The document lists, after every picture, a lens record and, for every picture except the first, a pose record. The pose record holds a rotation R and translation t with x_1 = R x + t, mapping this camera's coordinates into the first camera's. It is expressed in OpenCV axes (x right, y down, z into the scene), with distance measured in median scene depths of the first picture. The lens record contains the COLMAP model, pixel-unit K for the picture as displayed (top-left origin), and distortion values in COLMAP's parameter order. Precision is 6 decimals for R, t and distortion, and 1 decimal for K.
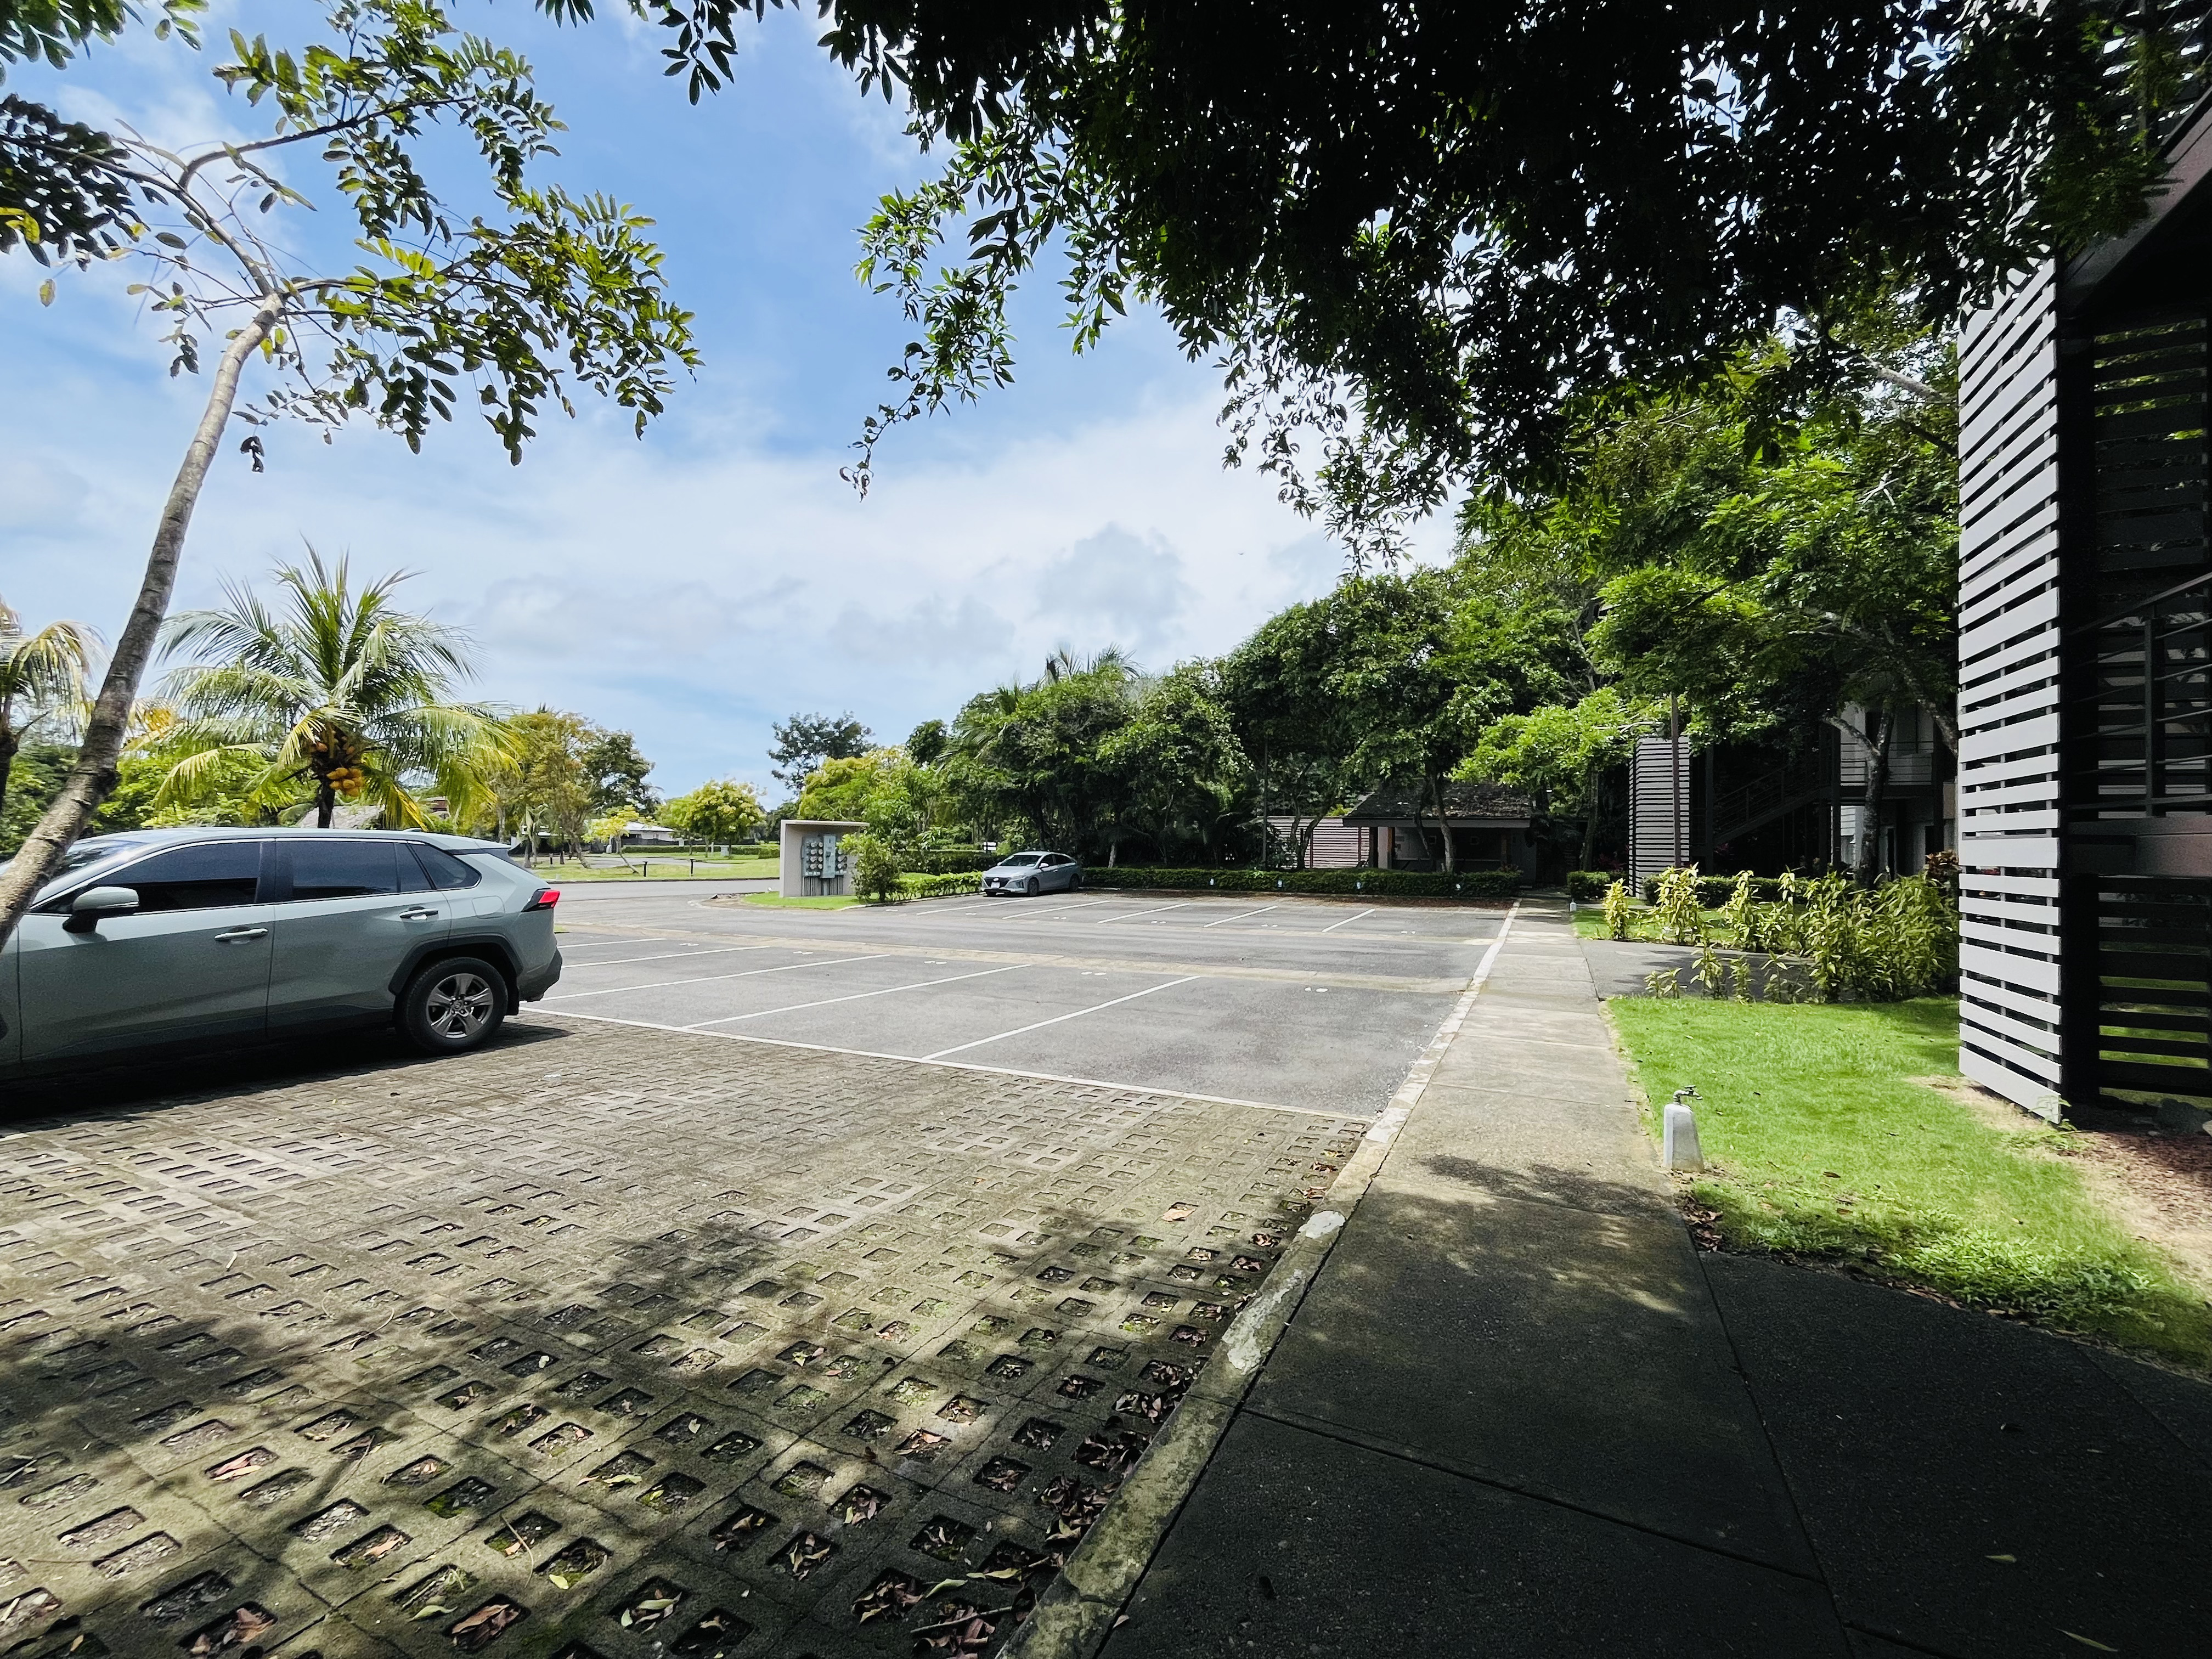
lens RADIAL K [[904.9, 0, 1101.5], [0, 904.9, 828.7], [0, 0, 1]] dist [-0.002327, -0.000327]
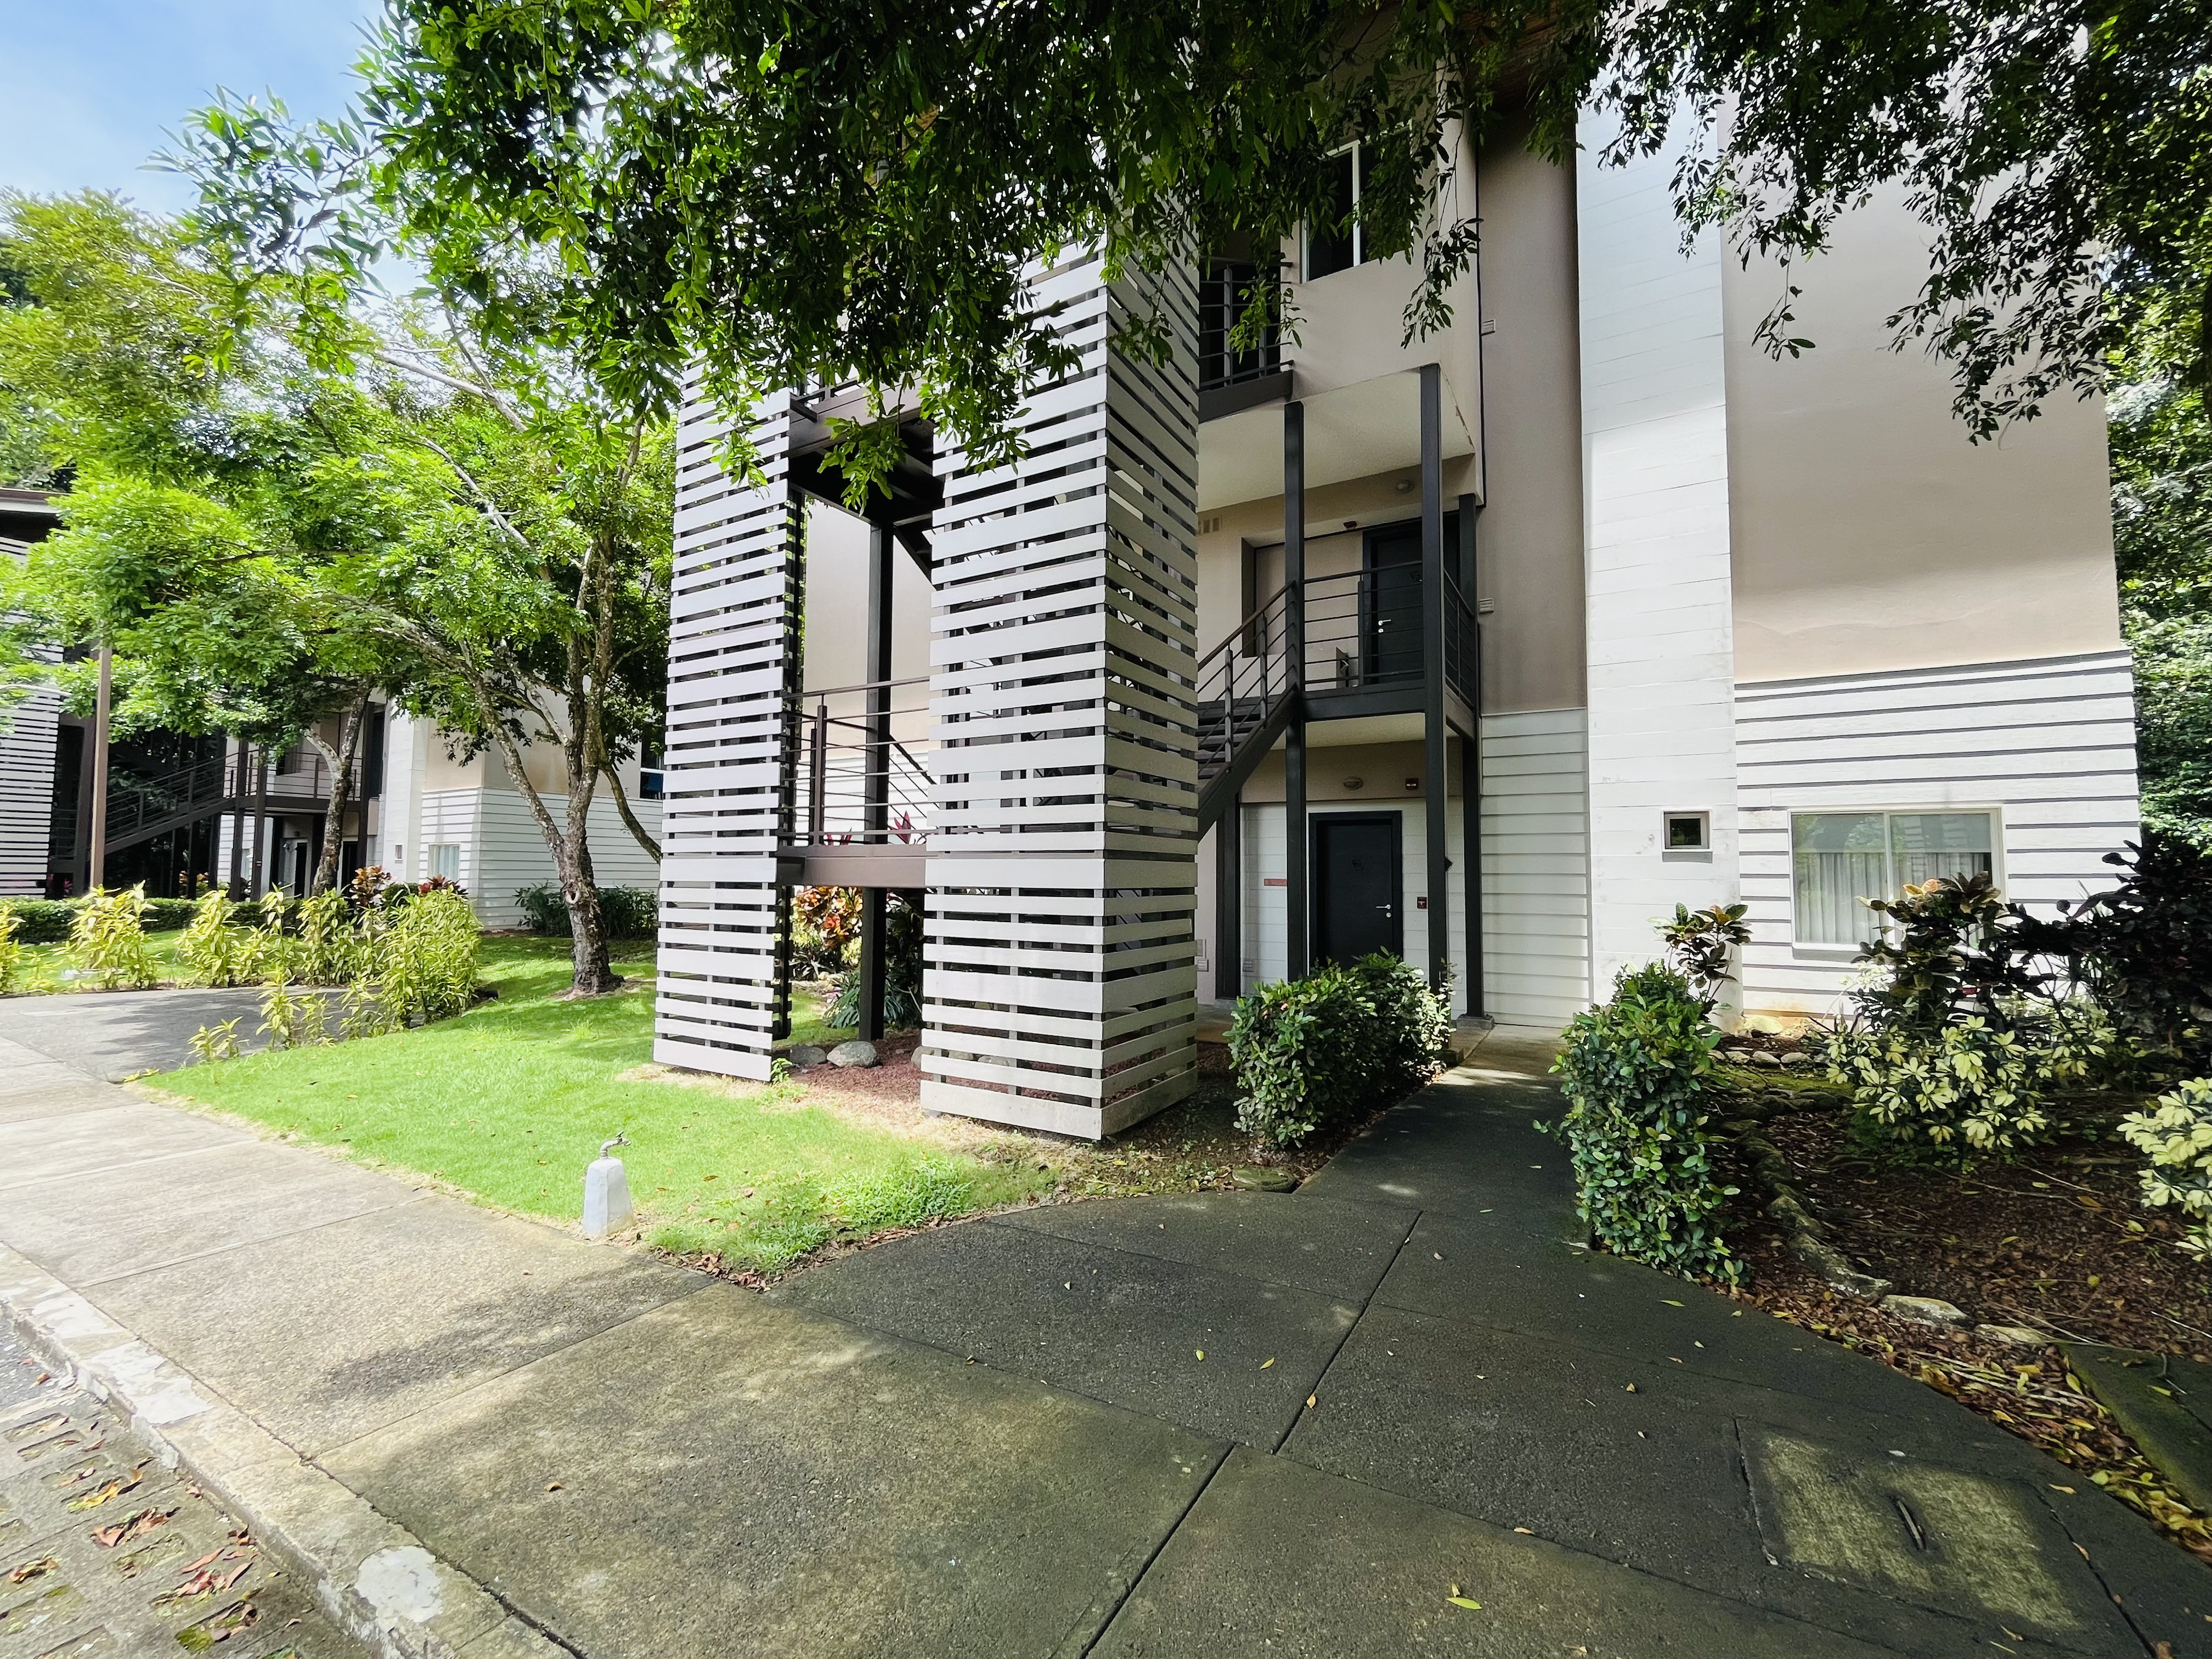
lens RADIAL K [[904.9, 0, 1102.7], [0, 904.9, 827.6], [0, 0, 1]] dist [-0.002327, -0.000327]
pose [[0.056709, 0.044655, 0.997392, -0.243490], [-0.027253, 0.998696, -0.043164, 0.009159], [-0.998019, -0.024735, 0.057852, 0.513162]]
